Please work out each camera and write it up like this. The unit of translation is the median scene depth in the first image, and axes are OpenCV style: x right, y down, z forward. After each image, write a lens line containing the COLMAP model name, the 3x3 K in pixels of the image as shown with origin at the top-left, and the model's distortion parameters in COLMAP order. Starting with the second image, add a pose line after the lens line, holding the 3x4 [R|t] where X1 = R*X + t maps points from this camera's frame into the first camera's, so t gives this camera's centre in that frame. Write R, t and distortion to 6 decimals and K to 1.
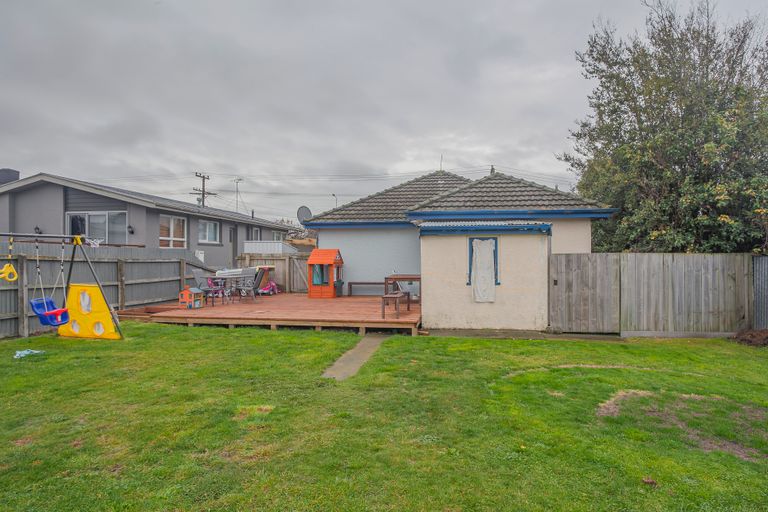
lens RADIAL K [[446.3, 0, 384.0], [0, 446.3, 256.0], [0, 0, 1]] dist [-0.005426, 0.001028]
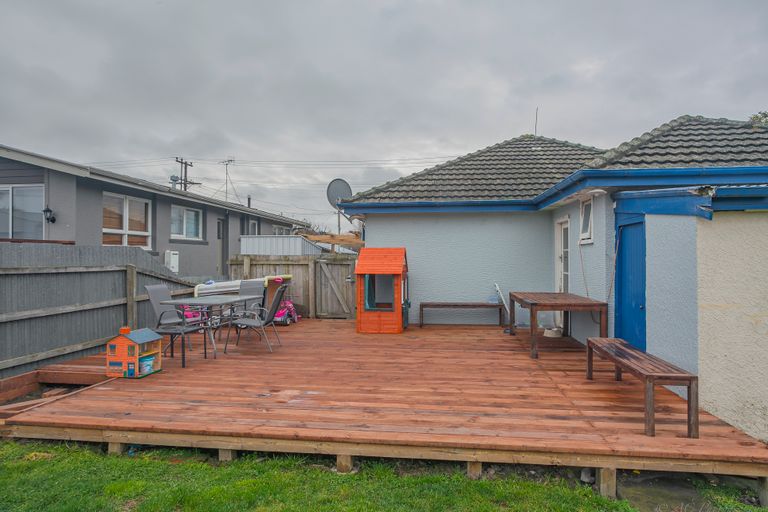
lens RADIAL K [[446.3, 0, 384.0], [0, 446.3, 256.0], [0, 0, 1]] dist [-0.005426, 0.001028]
pose [[0.999654, 0.000238, 0.026305, -0.135404], [-0.000156, 0.999995, -0.003117, -0.002599], [-0.026305, 0.003112, 0.999649, 0.385132]]
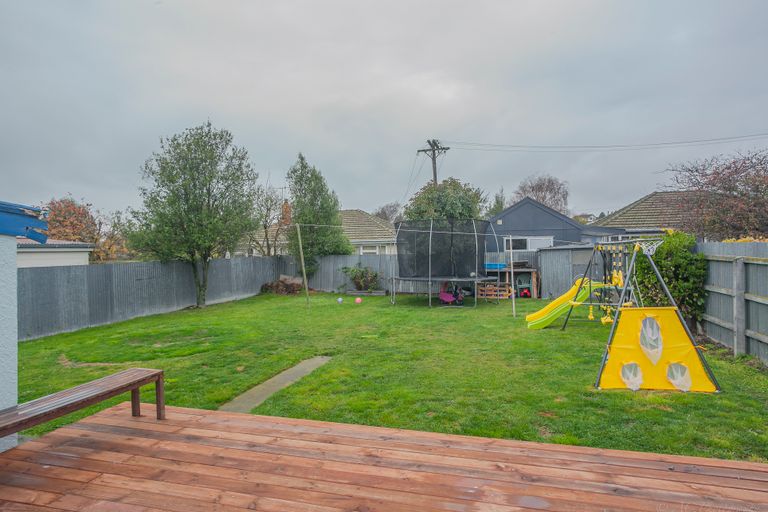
lens RADIAL K [[446.3, 0, 384.0], [0, 446.3, 256.0], [0, 0, 1]] dist [-0.005426, 0.001028]
pose [[-0.993018, 0.018036, 0.116578, -0.167399], [0.020005, 0.999676, 0.015741, -0.016152], [-0.116256, 0.017963, -0.993057, 0.834525]]
